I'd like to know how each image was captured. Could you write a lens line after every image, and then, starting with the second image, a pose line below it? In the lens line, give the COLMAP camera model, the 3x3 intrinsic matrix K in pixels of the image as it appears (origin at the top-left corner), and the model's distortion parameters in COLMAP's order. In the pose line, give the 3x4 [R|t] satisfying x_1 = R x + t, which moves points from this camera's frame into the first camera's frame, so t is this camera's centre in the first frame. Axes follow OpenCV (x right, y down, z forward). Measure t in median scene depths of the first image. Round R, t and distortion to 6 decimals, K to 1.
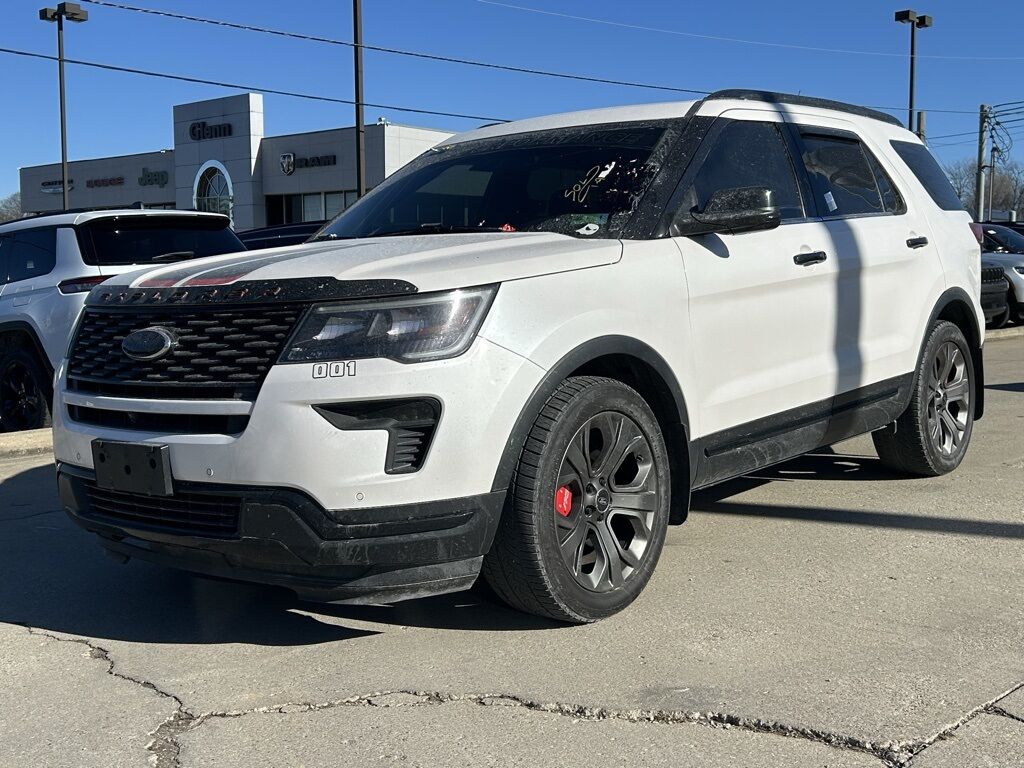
lens RADIAL K [[1408.4, 0, 512.0], [0, 1408.4, 384.0], [0, 0, 1]] dist [0.088529, -0.035619]
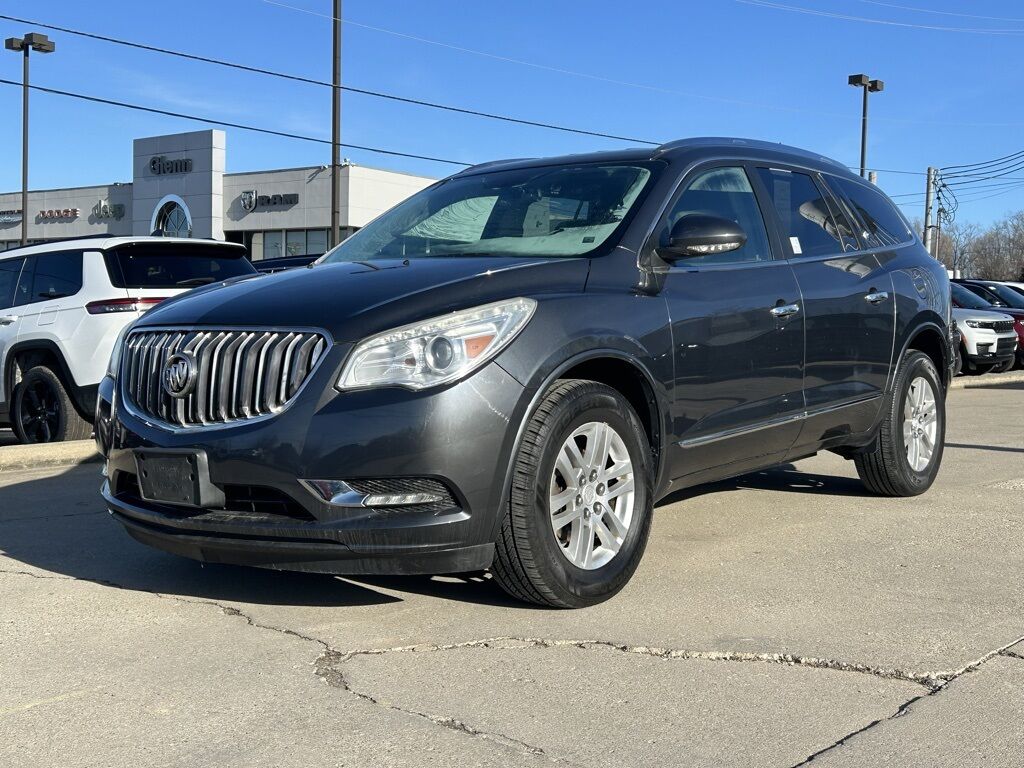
lens RADIAL K [[1476.7, 0, 512.0], [0, 1476.7, 384.0], [0, 0, 1]] dist [0.114736, -0.107030]
pose [[0.997653, 0.025763, 0.063435, -0.073566], [-0.023227, 0.998914, -0.040395, 0.024754], [-0.064407, 0.038826, 0.997168, -0.112131]]
